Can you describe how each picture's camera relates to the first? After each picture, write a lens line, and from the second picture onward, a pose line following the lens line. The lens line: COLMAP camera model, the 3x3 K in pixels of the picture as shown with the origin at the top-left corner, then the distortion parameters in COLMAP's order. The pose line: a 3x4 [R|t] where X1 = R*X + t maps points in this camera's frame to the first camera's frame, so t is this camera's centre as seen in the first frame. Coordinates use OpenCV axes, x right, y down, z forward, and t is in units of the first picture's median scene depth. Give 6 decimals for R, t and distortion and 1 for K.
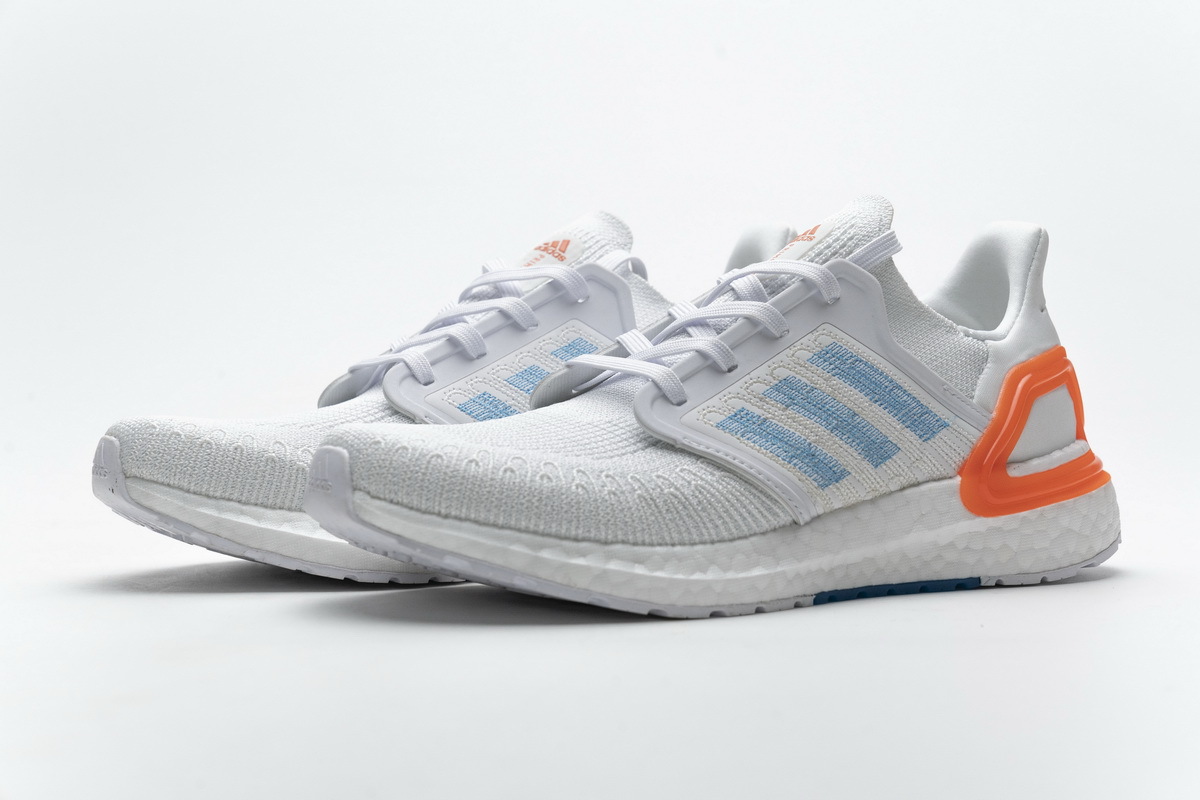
lens RADIAL K [[2402.0, 0, 639.4], [0, 2402.0, 398.7], [0, 0, 1]] dist [0.021085, 0.000000]
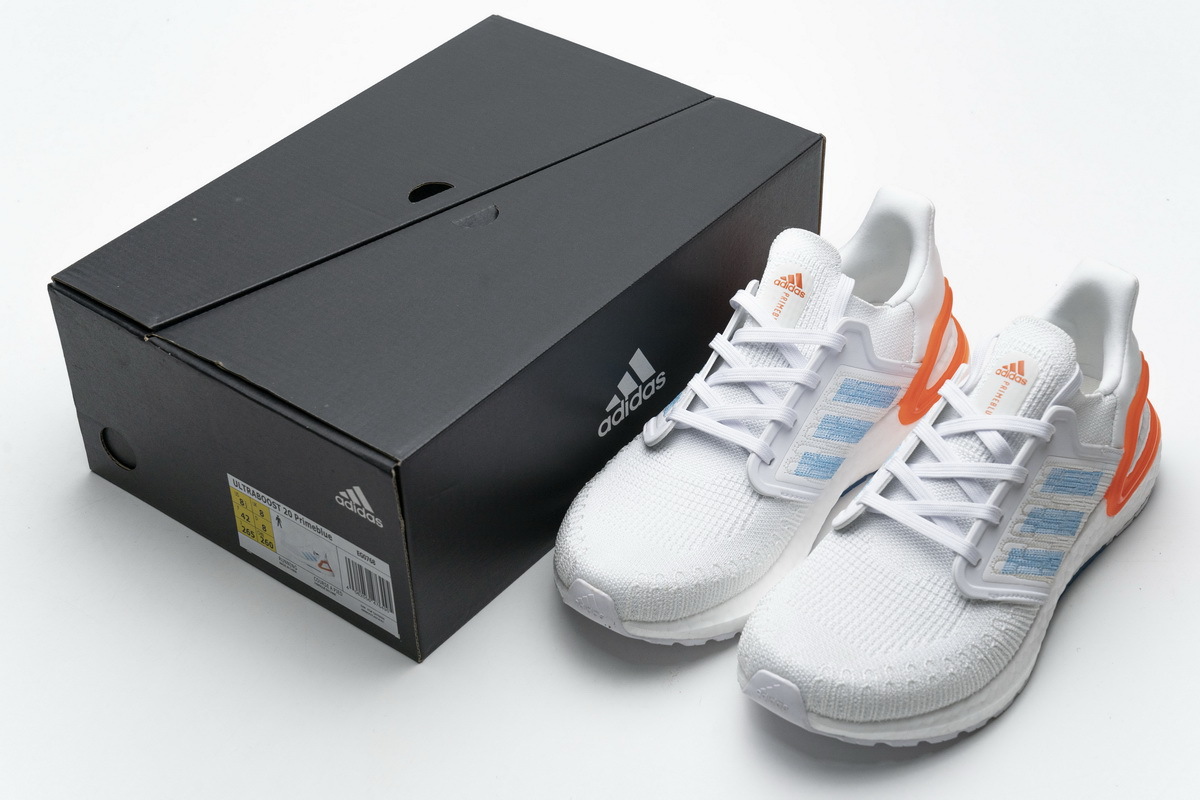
lens RADIAL K [[2054.6, 0, 597.8], [0, 2054.6, 395.0], [0, 0, 1]] dist [-0.053377, 0.000000]
pose [[0.946825, -0.217504, 0.237095, -0.454153], [0.033590, 0.799691, 0.599472, -0.798375], [-0.319991, -0.559631, 0.764473, 0.184282]]
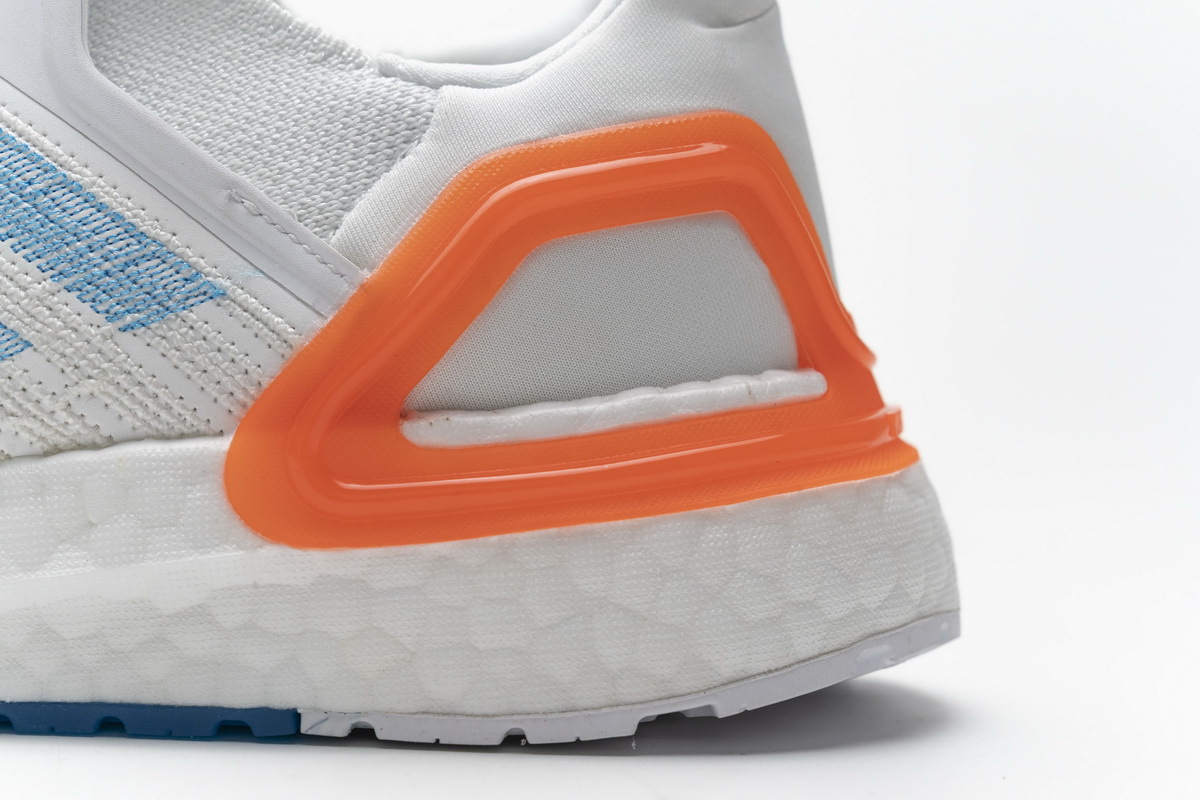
lens RADIAL K [[2402.0, 0, 599.8], [0, 2402.0, 398.6], [0, 0, 1]] dist [0.021085, 0.000000]
pose [[0.845128, 0.042964, -0.532835, 0.388301], [-0.050563, 0.998721, 0.000332, 0.024883], [0.532167, 0.026662, 0.846219, 0.734185]]
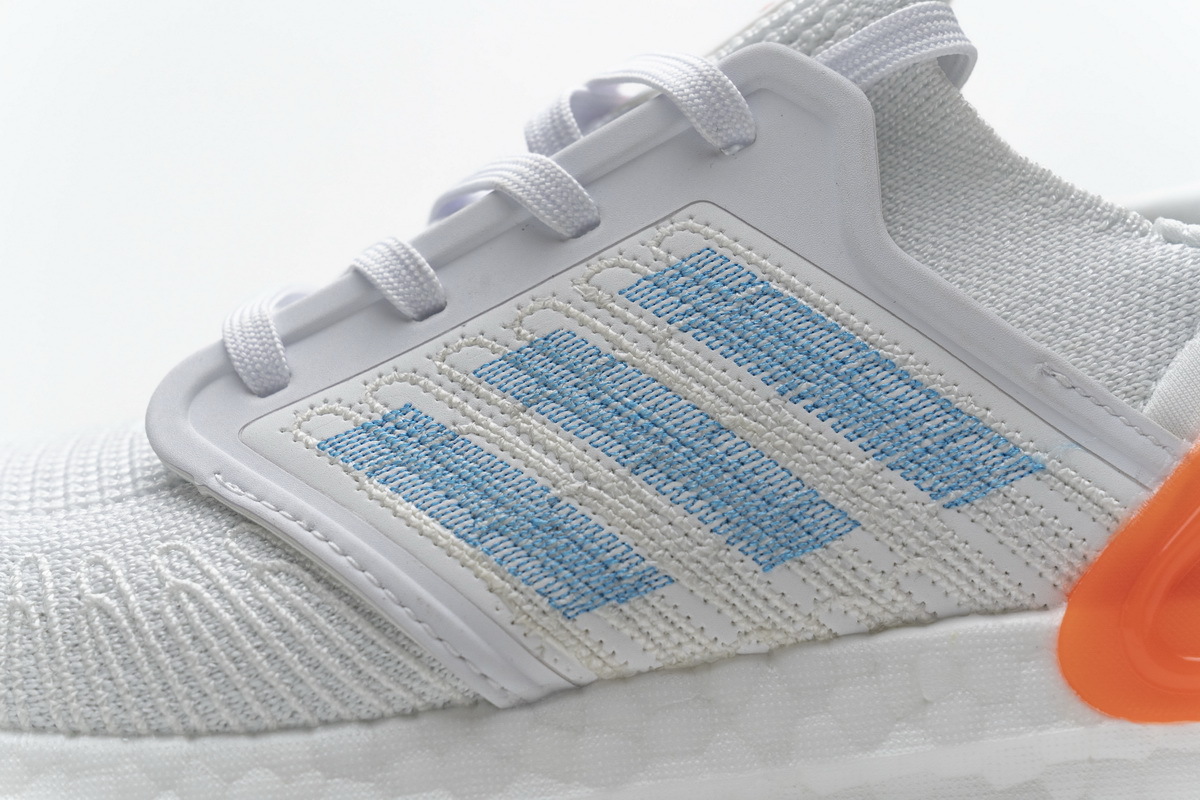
lens RADIAL K [[2402.0, 0, 597.5], [0, 2402.0, 403.3], [0, 0, 1]] dist [0.021085, 0.000000]
pose [[0.816872, 0.008348, -0.576759, 0.296011], [-0.026493, 0.999383, -0.023056, 0.011762], [0.576211, 0.034114, 0.816589, 0.670500]]
